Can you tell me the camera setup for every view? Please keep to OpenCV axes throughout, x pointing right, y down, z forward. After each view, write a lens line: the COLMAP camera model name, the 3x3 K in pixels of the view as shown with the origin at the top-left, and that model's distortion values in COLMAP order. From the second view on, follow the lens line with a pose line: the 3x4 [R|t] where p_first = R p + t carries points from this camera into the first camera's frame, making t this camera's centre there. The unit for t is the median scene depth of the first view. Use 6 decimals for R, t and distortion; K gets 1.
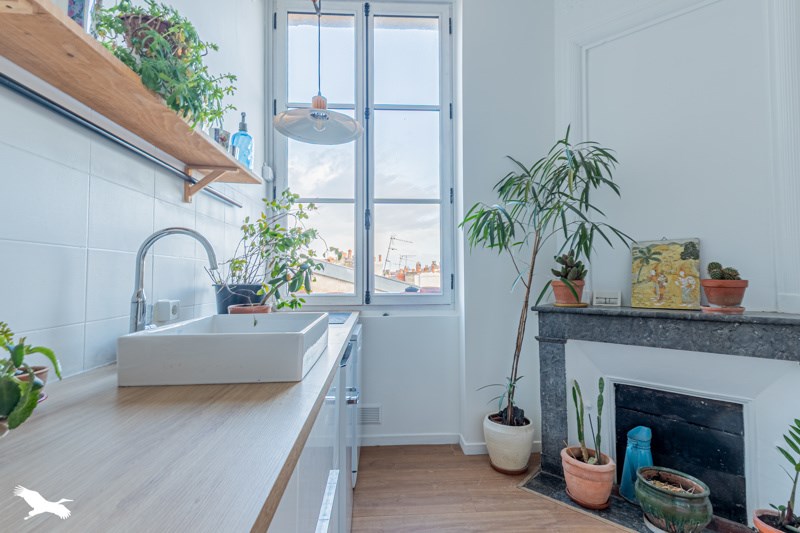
lens RADIAL K [[378.7, 0, 401.6], [0, 378.7, 264.5], [0, 0, 1]] dist [0.023794, 0.000060]
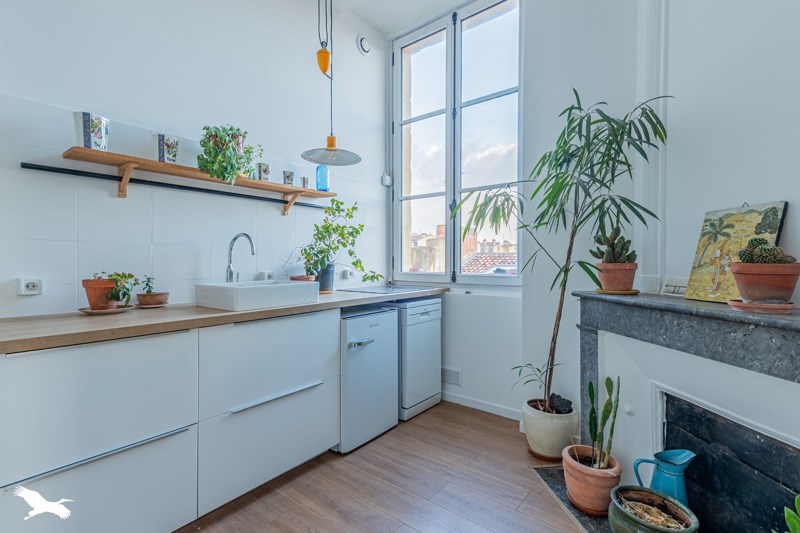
lens RADIAL K [[378.7, 0, 401.6], [0, 378.7, 264.5], [0, 0, 1]] dist [0.023794, 0.000060]
pose [[0.746426, 0.011048, -0.665377, 0.681439], [0.021064, 0.998969, 0.040217, 0.000540], [0.665135, -0.044035, 0.745424, 0.045856]]
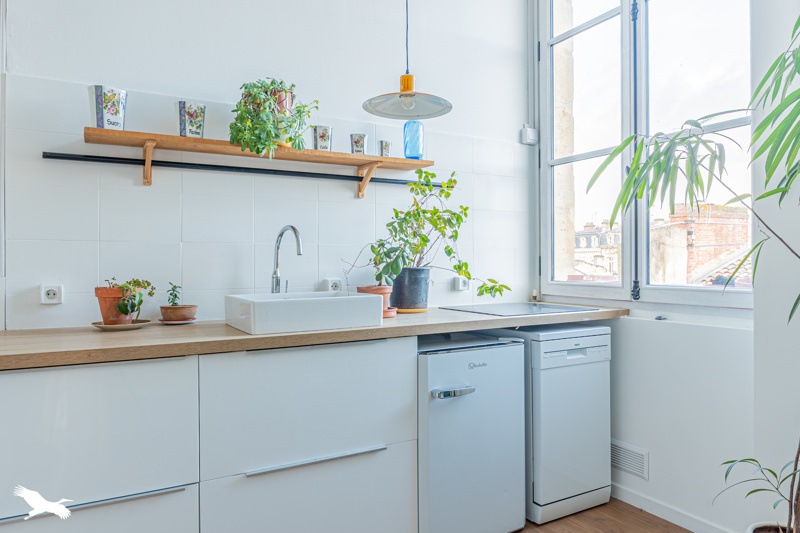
lens RADIAL K [[551.3, 0, 400.0], [0, 551.3, 266.5], [0, 0, 1]] dist [-0.010555, -0.001396]
pose [[0.443792, 0.008055, -0.896093, 0.729079], [0.034108, 0.999083, 0.025872, 0.007589], [0.895480, -0.042046, 0.443111, 0.240411]]
